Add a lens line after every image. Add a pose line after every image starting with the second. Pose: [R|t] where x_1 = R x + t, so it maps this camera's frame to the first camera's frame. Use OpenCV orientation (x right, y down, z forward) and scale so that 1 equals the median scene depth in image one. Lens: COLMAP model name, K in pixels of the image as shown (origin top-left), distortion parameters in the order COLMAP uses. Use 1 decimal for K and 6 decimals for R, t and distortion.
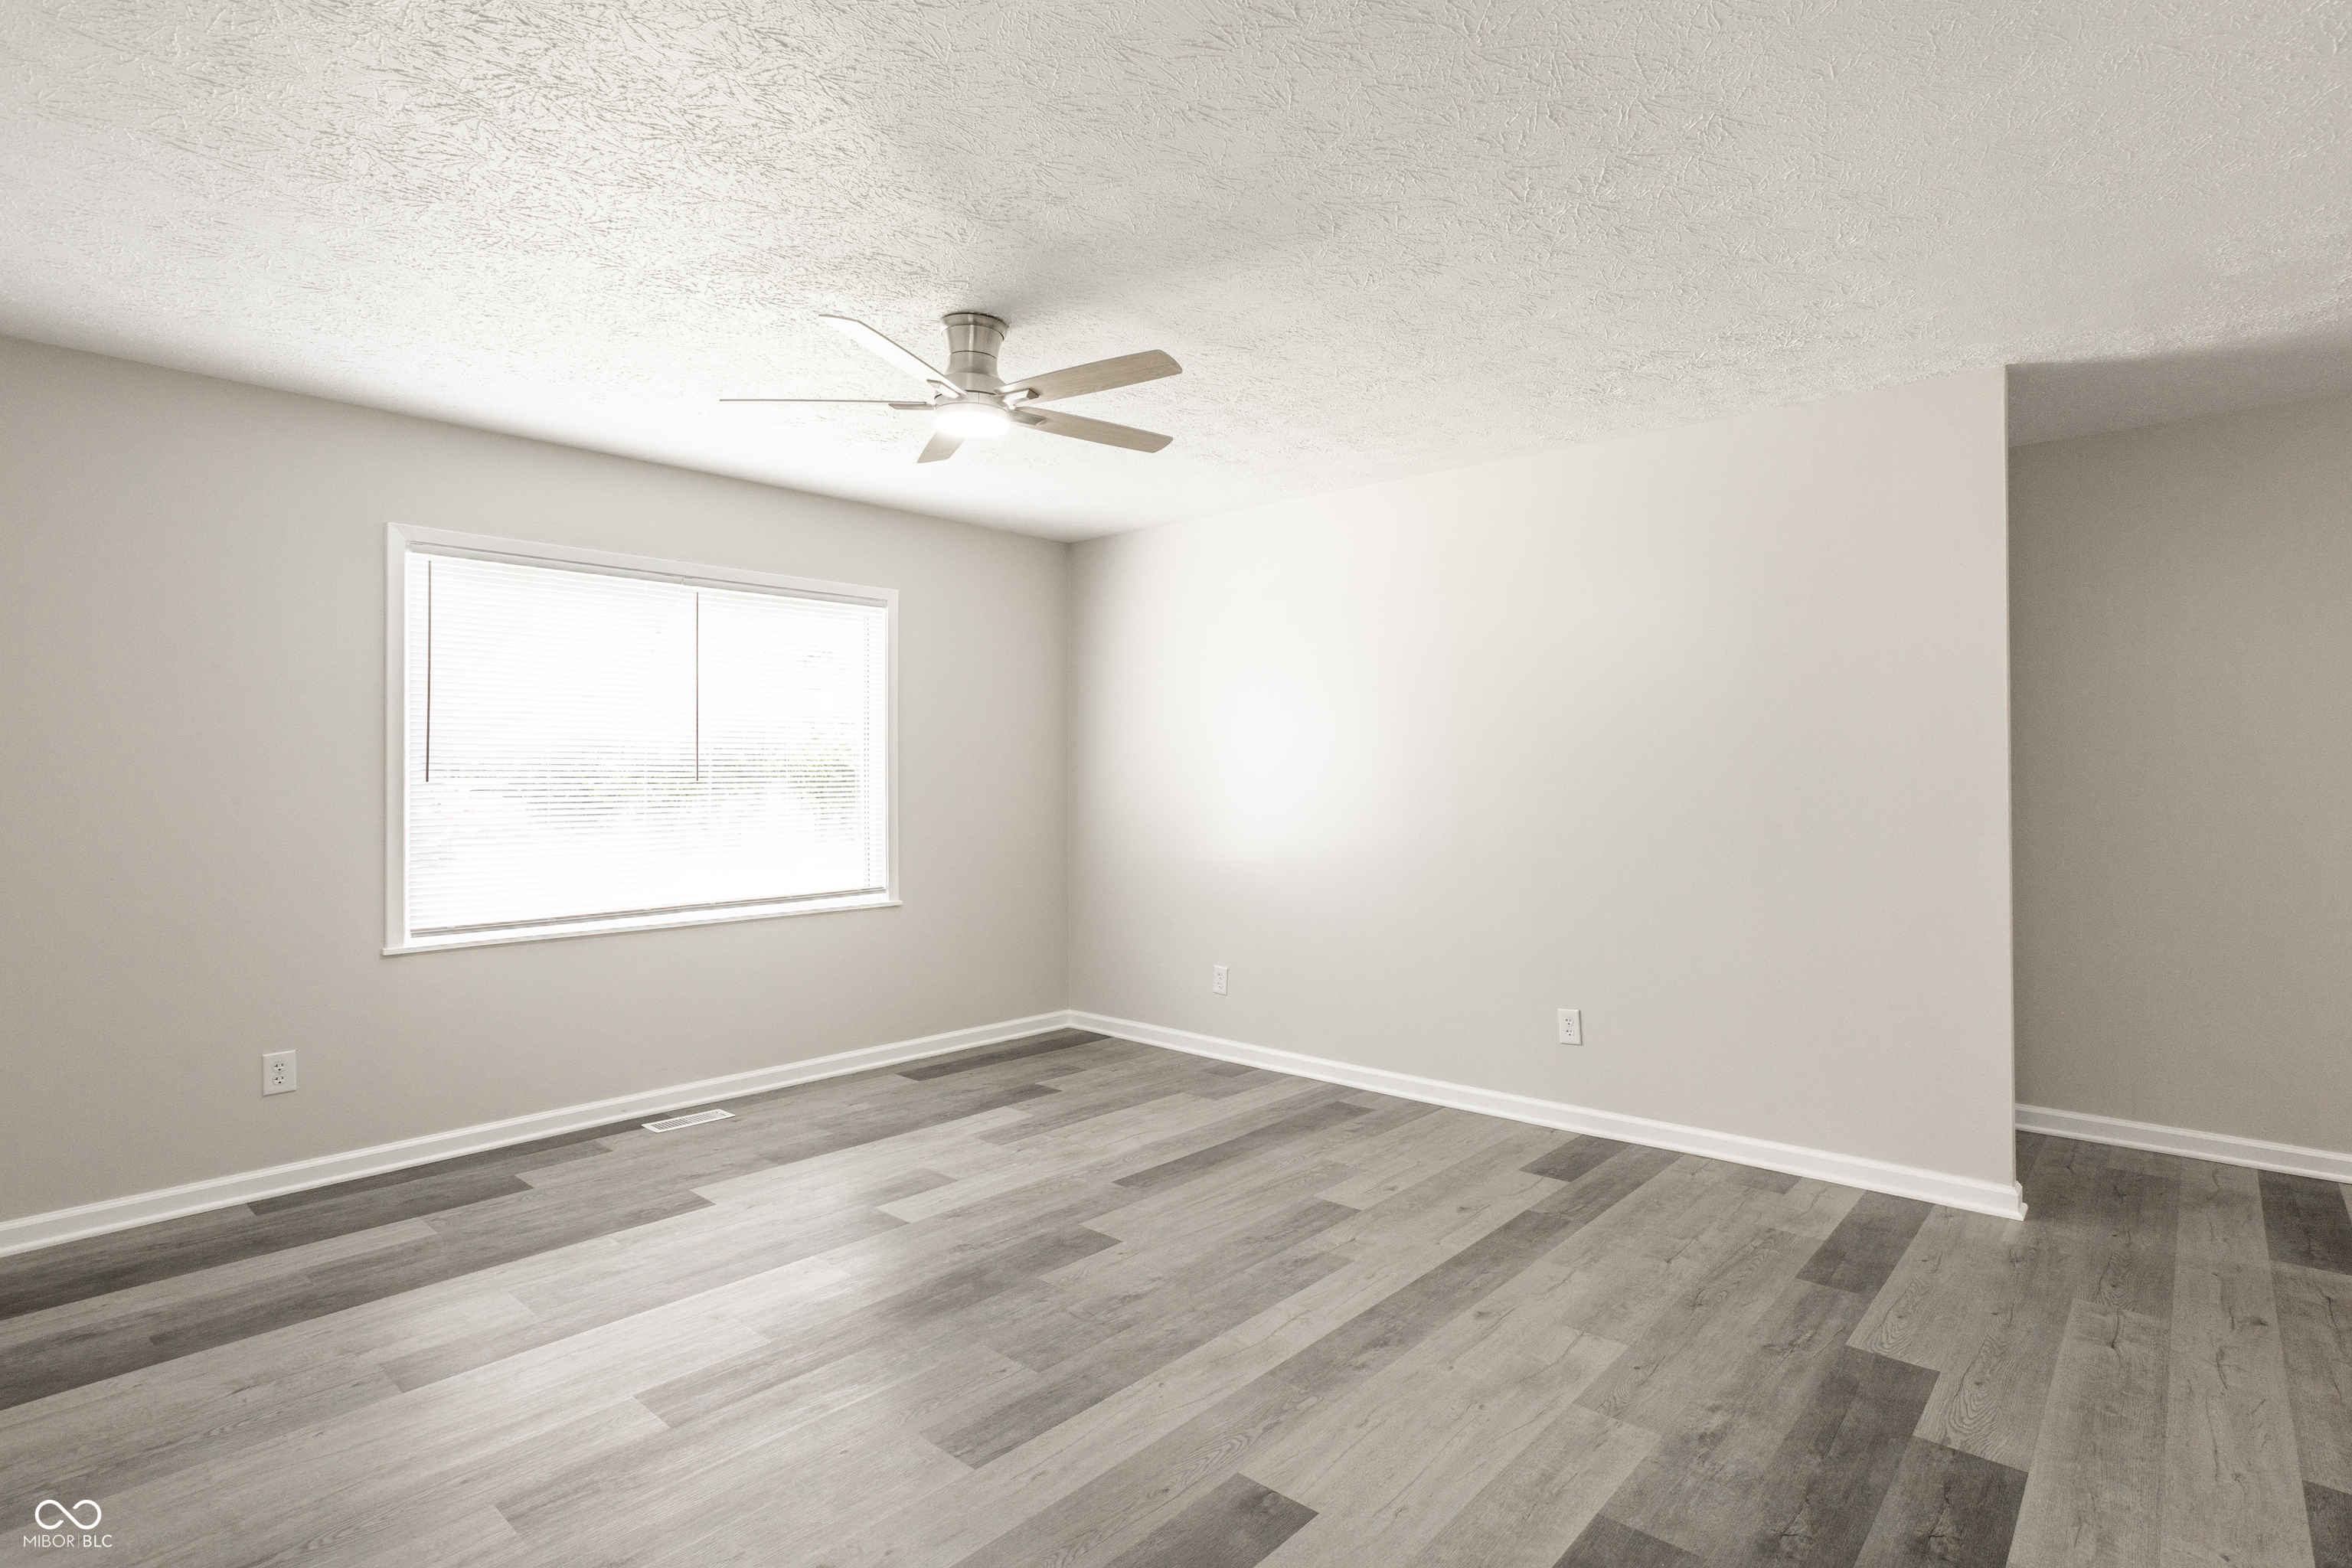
lens RADIAL K [[1198.9, 0, 1170.5], [0, 1198.9, 761.2], [0, 0, 1]] dist [-0.034431, 0.028089]
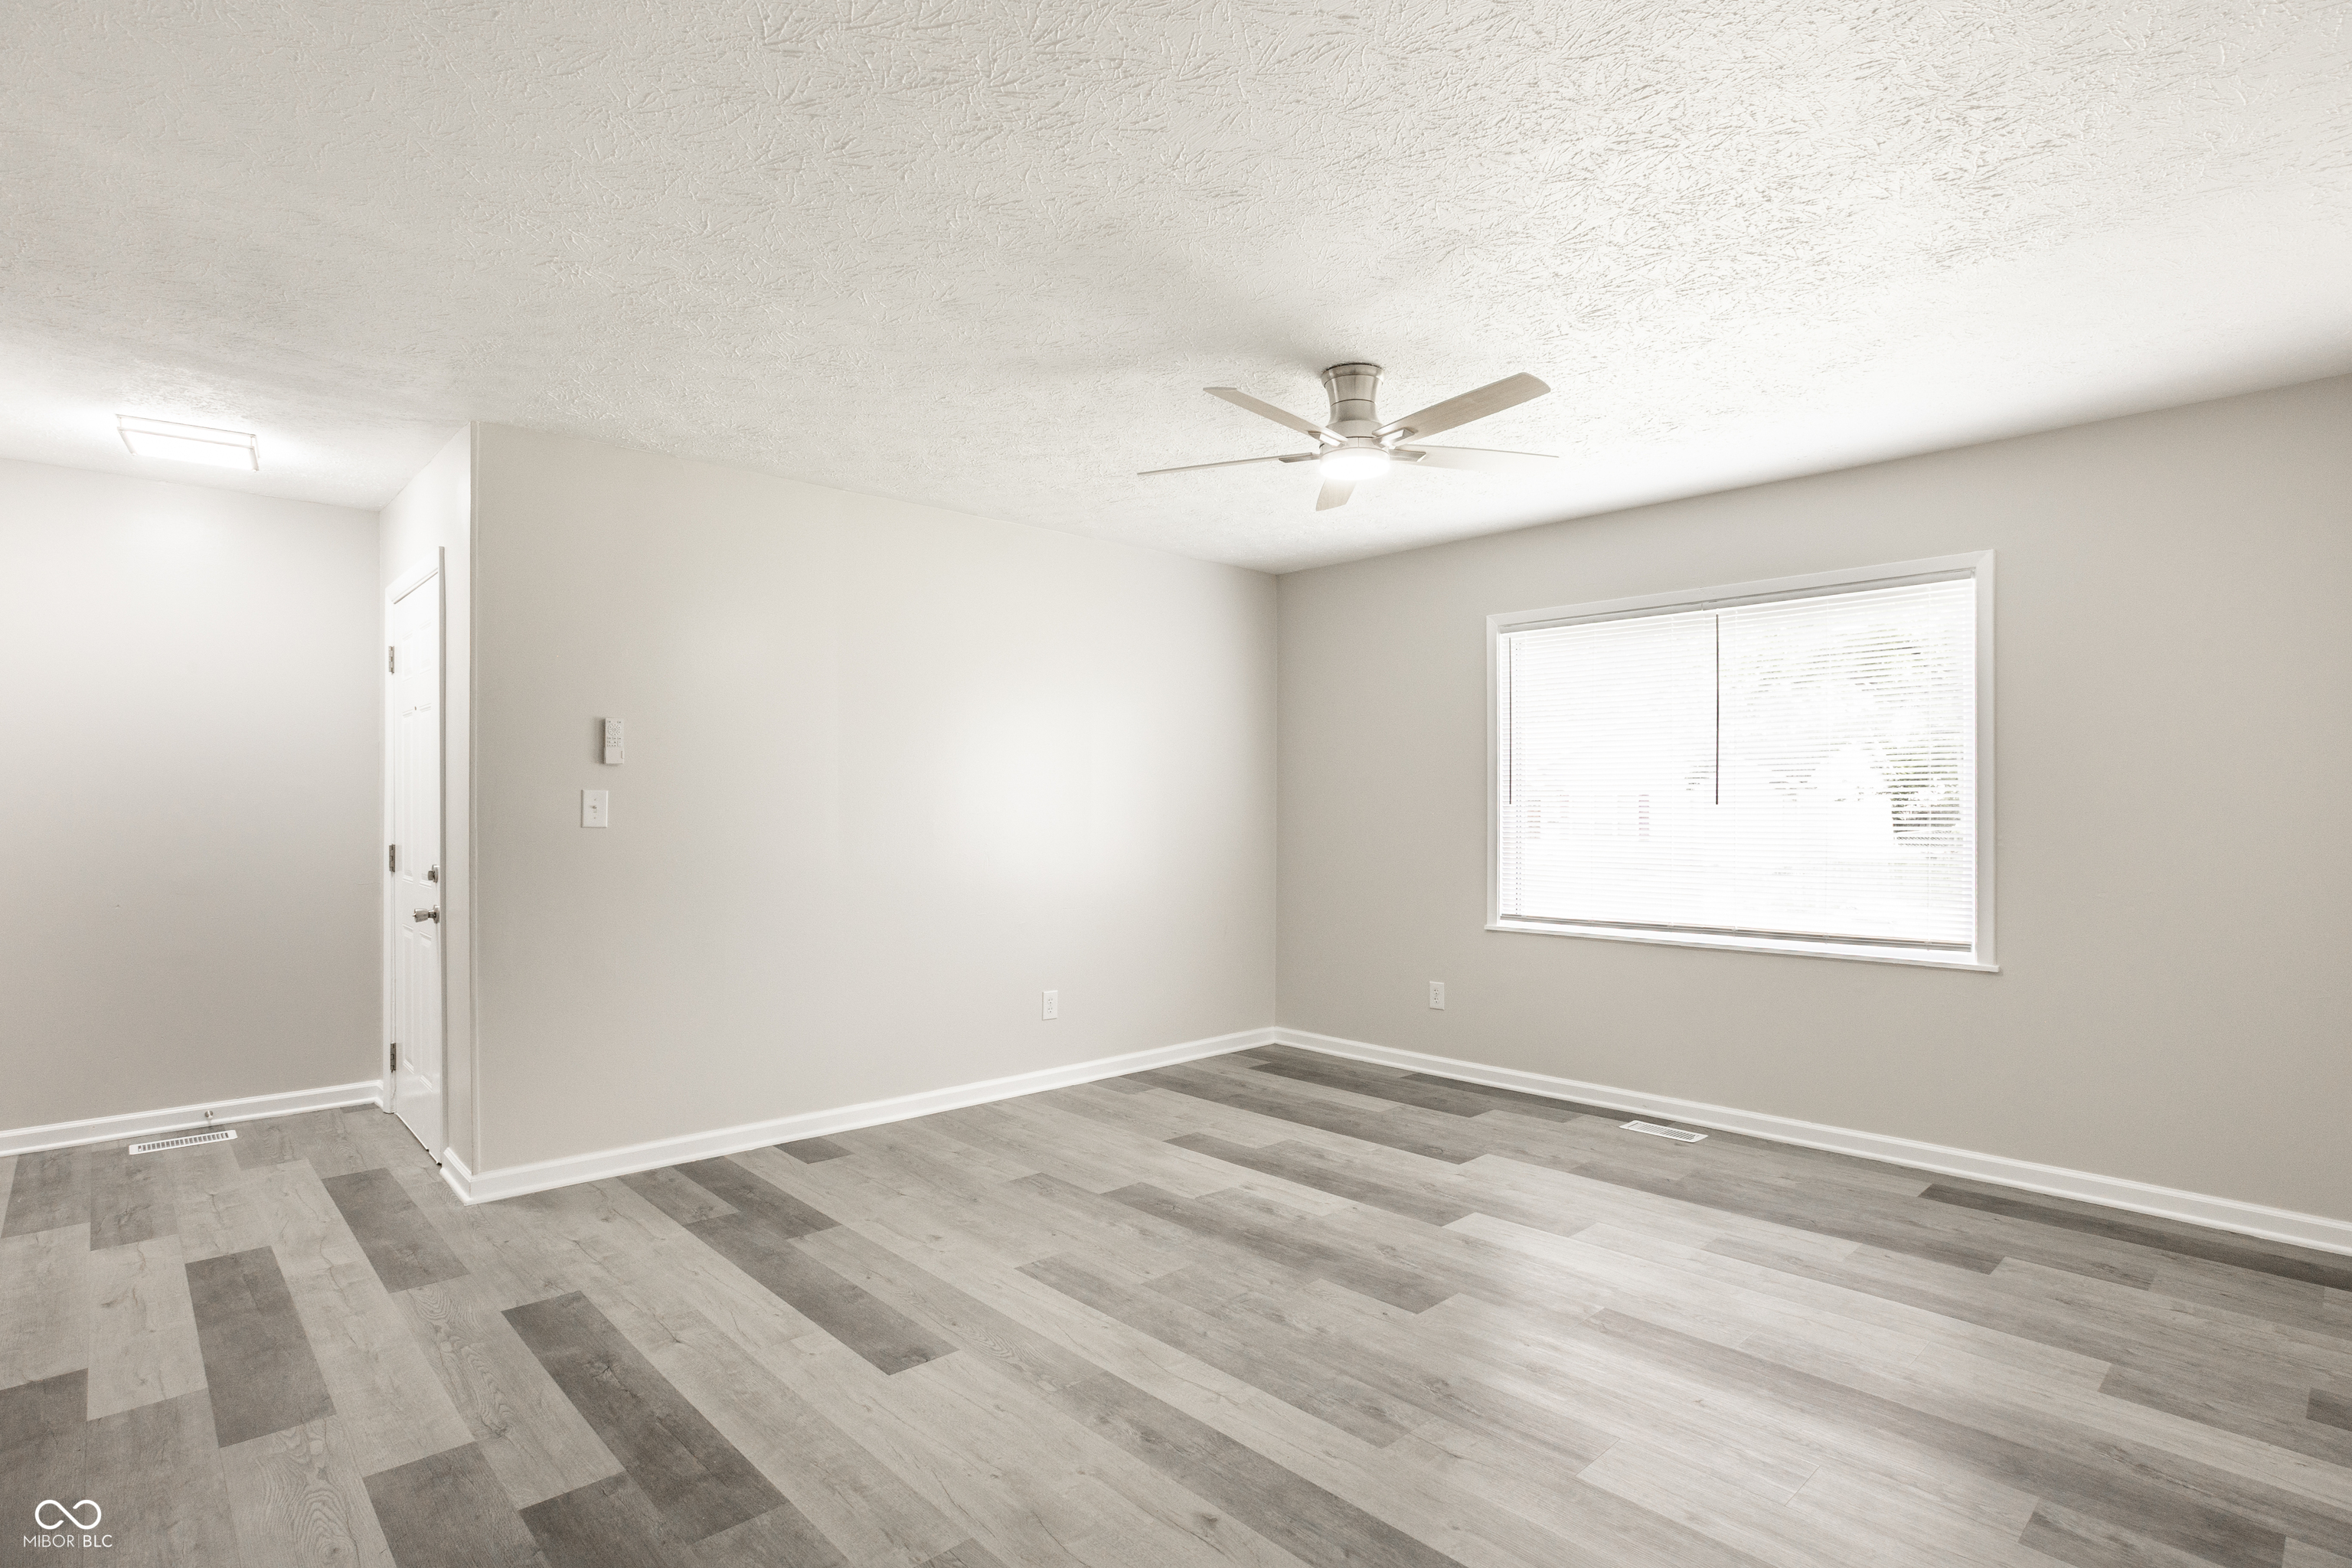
lens RADIAL K [[1148.4, 0, 1186.5], [0, 1148.4, 789.2], [0, 0, 1]] dist [-0.056704, 0.042151]
pose [[-0.079109, -0.013288, -0.996777, 0.714128], [0.013709, 0.999802, -0.014416, 0.013607], [0.996772, -0.014806, -0.078912, 0.770300]]
